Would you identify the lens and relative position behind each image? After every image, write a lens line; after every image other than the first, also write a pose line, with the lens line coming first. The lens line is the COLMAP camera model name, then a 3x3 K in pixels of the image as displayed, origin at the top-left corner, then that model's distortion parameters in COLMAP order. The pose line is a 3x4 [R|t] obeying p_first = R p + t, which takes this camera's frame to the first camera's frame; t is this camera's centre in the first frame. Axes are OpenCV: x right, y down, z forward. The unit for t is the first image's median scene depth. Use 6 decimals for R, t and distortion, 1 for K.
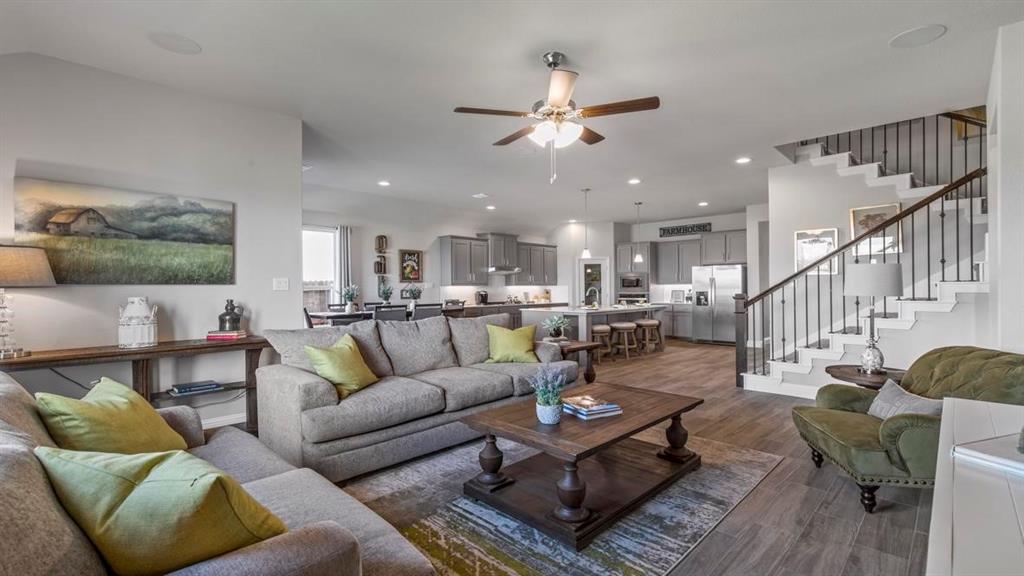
lens RADIAL K [[459.8, 0, 517.9], [0, 459.8, 286.2], [0, 0, 1]] dist [0.007002, -0.000395]
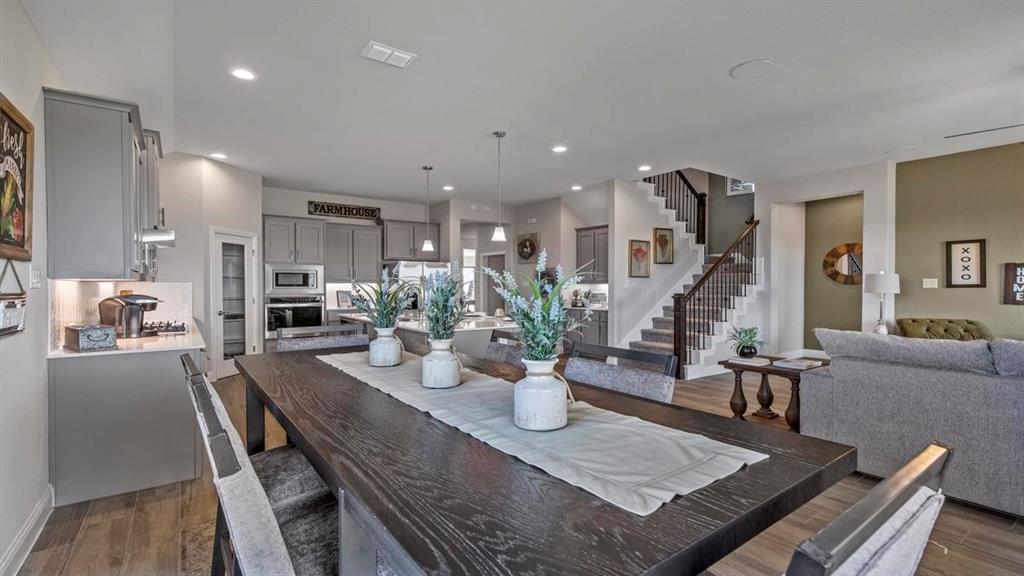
lens RADIAL K [[459.8, 0, 513.8], [0, 459.8, 289.7], [0, 0, 1]] dist [0.007002, -0.000395]
pose [[0.180827, -0.002160, 0.983513, -0.363467], [-0.005673, 0.999979, 0.003239, 0.002988], [-0.983499, -0.006165, 0.180811, 0.657092]]
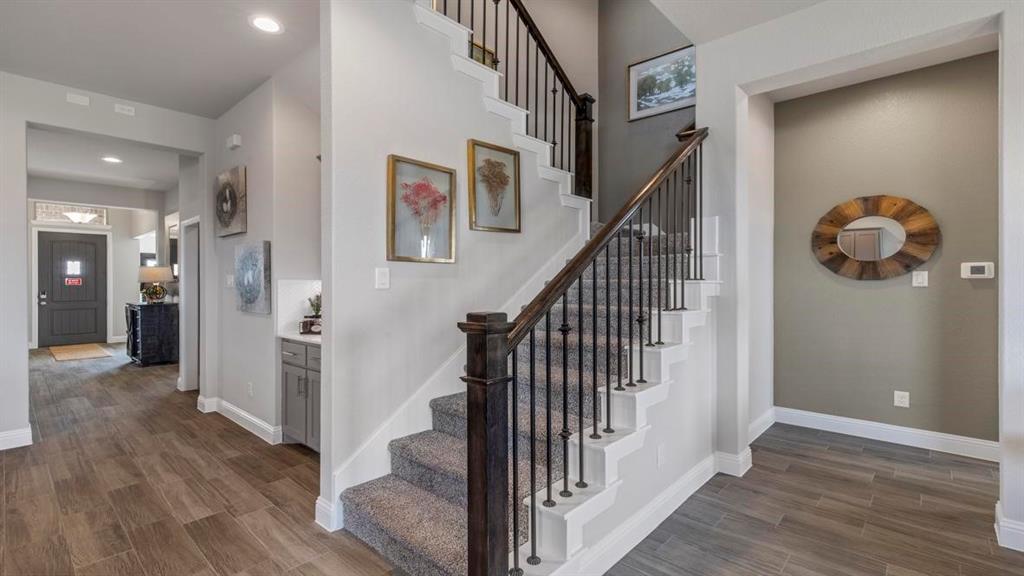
lens RADIAL K [[459.8, 0, 516.0], [0, 459.8, 283.9], [0, 0, 1]] dist [0.007002, -0.000395]
pose [[-0.031290, 0.006622, 0.999488, 0.107761], [-0.000786, 0.999978, -0.006650, -0.000307], [-0.999510, -0.000993, -0.031284, 0.548842]]
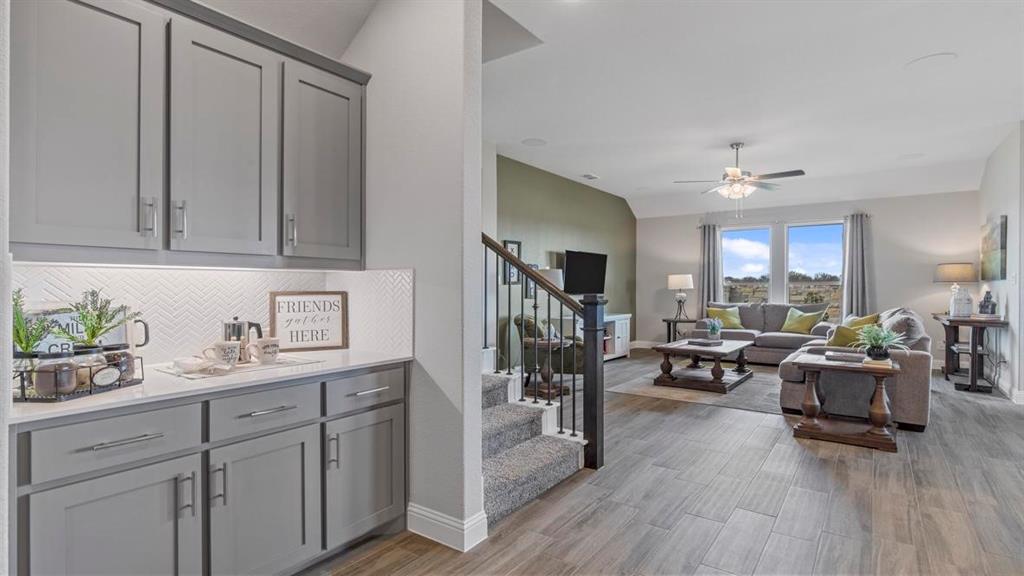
lens RADIAL K [[499.7, 0, 513.7], [0, 499.7, 290.0], [0, 0, 1]] dist [0.002098, -0.000494]
pose [[-0.989987, 0.007509, -0.140959, 0.360107], [0.007108, 0.999969, 0.003351, 0.004442], [0.140980, 0.002315, -0.990010, 0.867067]]
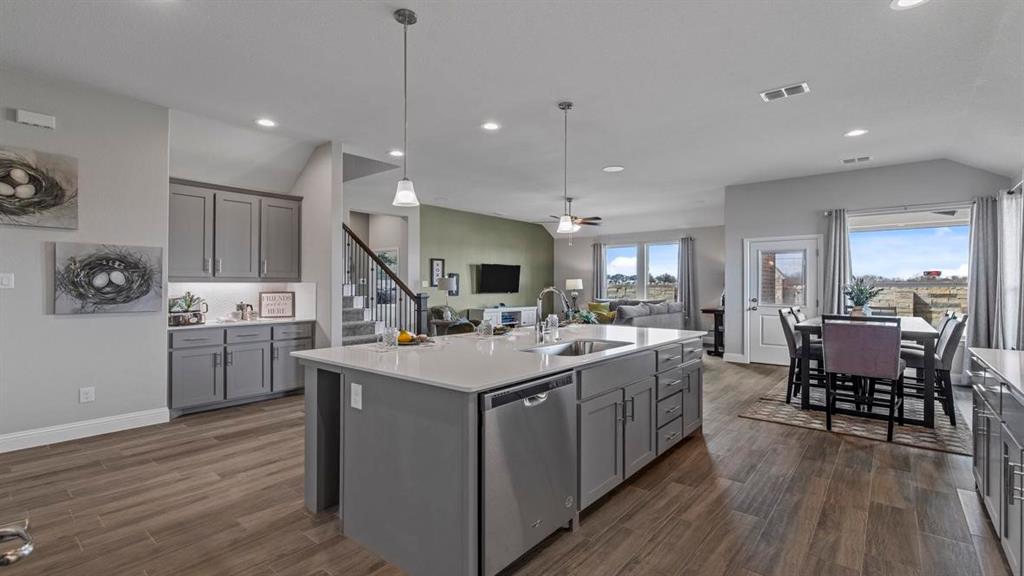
lens RADIAL K [[459.8, 0, 514.9], [0, 459.8, 287.2], [0, 0, 1]] dist [0.007002, -0.000395]
pose [[-0.996970, 0.006469, -0.077513, 0.187966], [0.006507, 0.999979, -0.000249, 0.001761], [0.077510, -0.000753, -0.996991, 1.164264]]
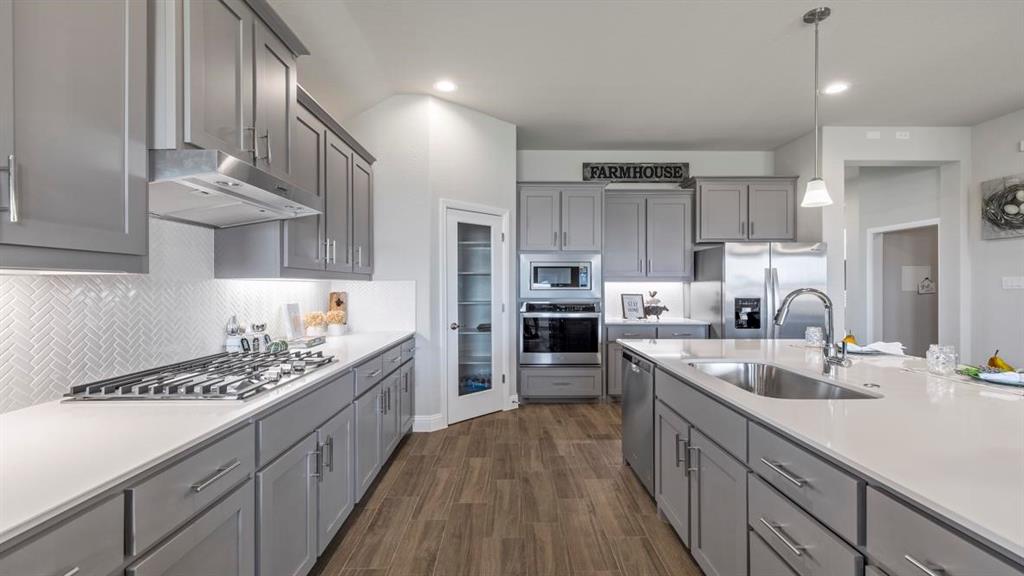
lens RADIAL K [[459.8, 0, 516.1], [0, 459.8, 283.0], [0, 0, 1]] dist [0.007002, -0.000395]
pose [[0.710862, 0.011460, 0.703238, -0.086232], [-0.008577, 0.999934, -0.007624, 0.002027], [-0.703279, -0.000612, 0.710913, 0.816525]]
